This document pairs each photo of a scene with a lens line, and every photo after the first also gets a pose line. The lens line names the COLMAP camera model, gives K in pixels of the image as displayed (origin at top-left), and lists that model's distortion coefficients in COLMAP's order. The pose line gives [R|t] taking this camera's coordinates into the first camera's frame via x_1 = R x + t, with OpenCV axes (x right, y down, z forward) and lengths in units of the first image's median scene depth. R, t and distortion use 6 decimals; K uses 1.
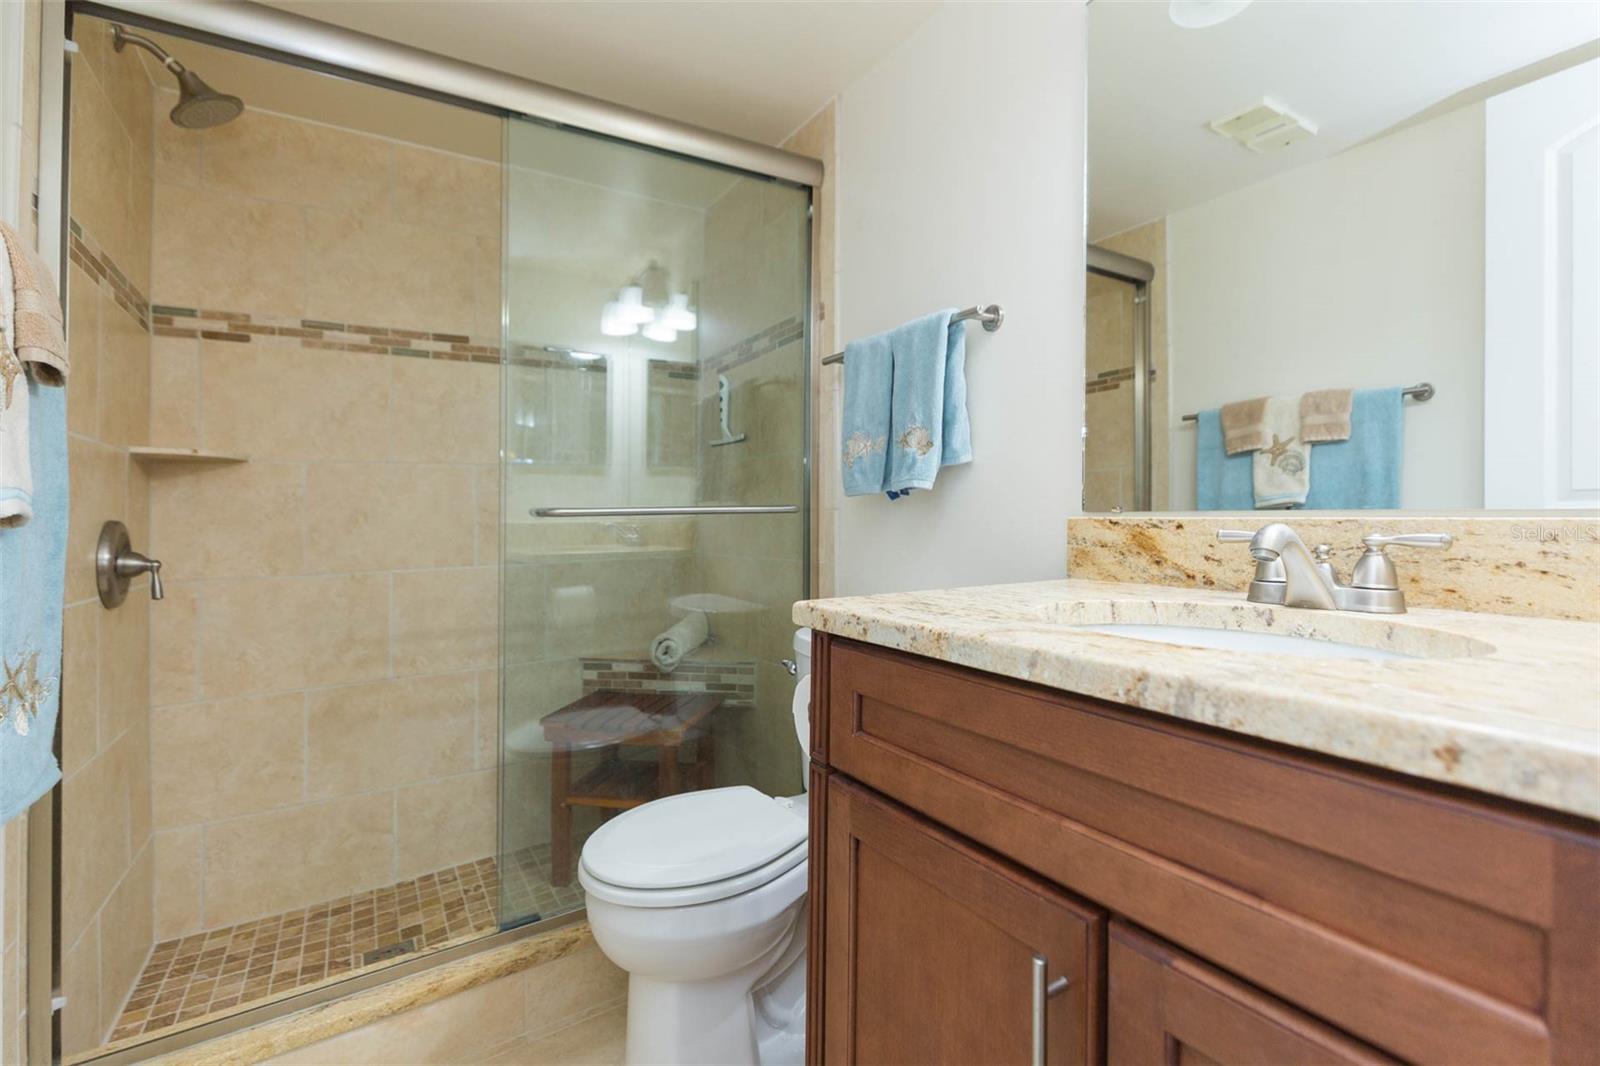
lens RADIAL K [[733.6, 0, 798.7], [0, 733.6, 508.4], [0, 0, 1]] dist [-0.000539, -0.000127]
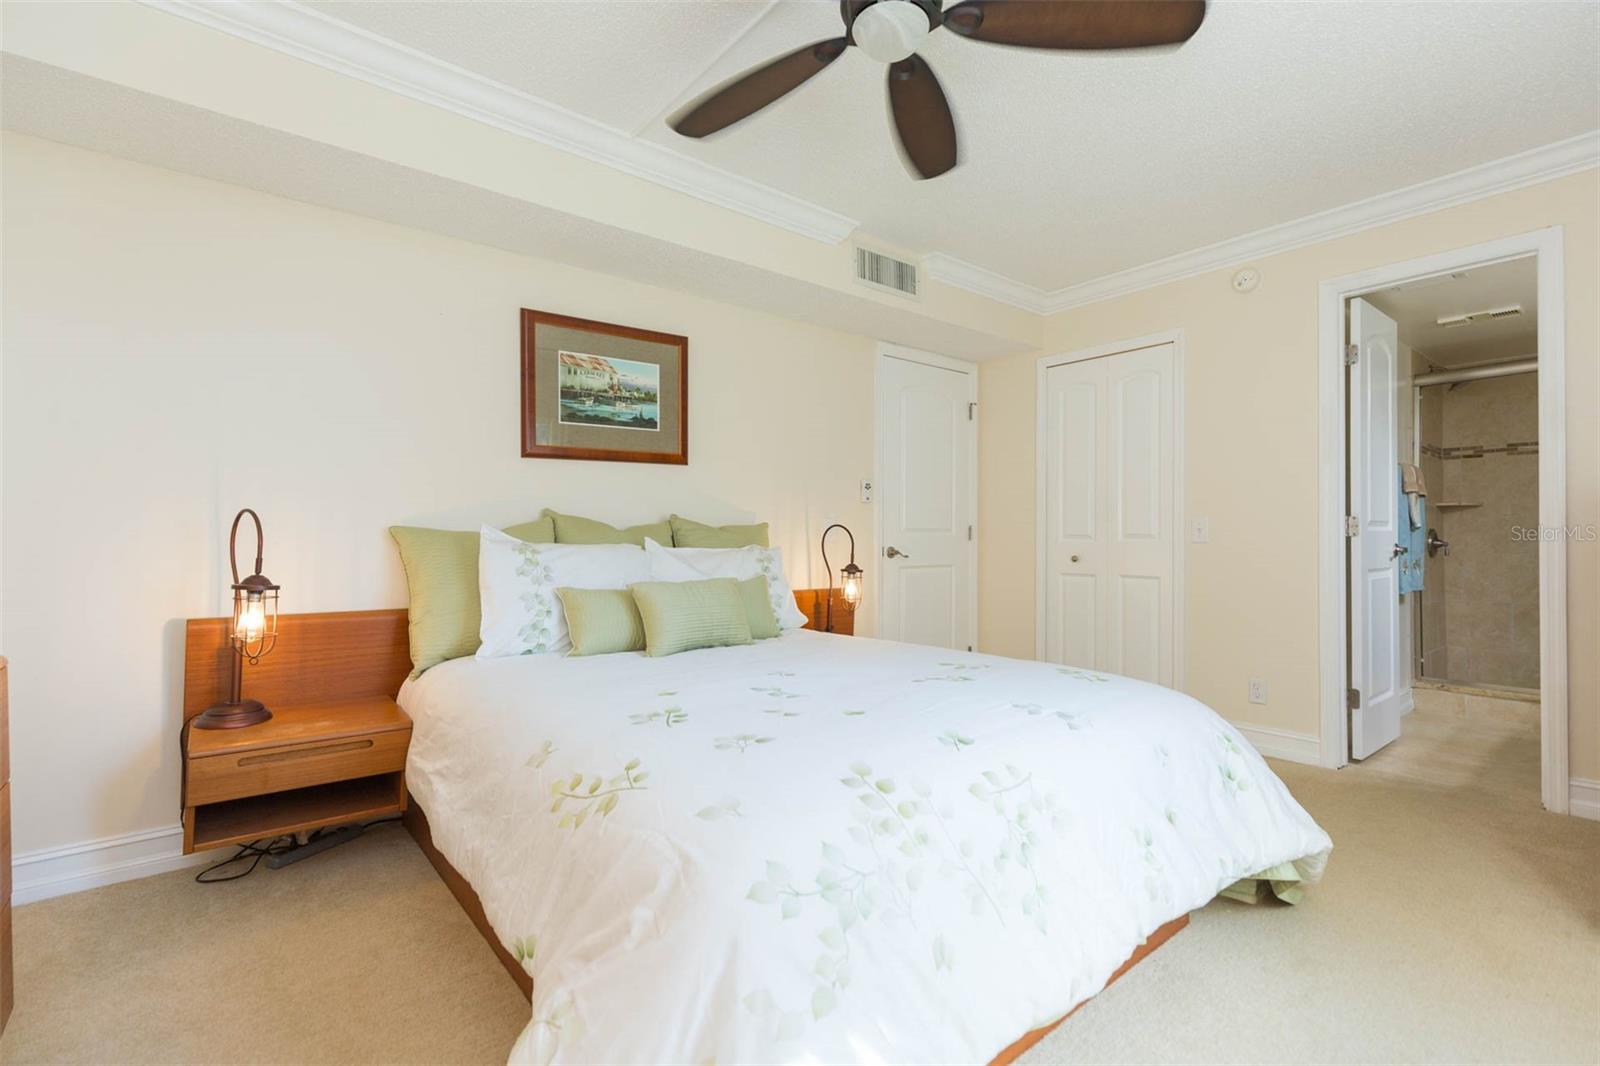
lens RADIAL K [[733.6, 0, 798.7], [0, 733.6, 508.4], [0, 0, 1]] dist [-0.000539, -0.000127]
pose [[0.133062, -0.013774, -0.991012, 1.331129], [0.003369, 0.999904, -0.013445, -0.028253], [0.991102, -0.001550, 0.133095, -1.544311]]
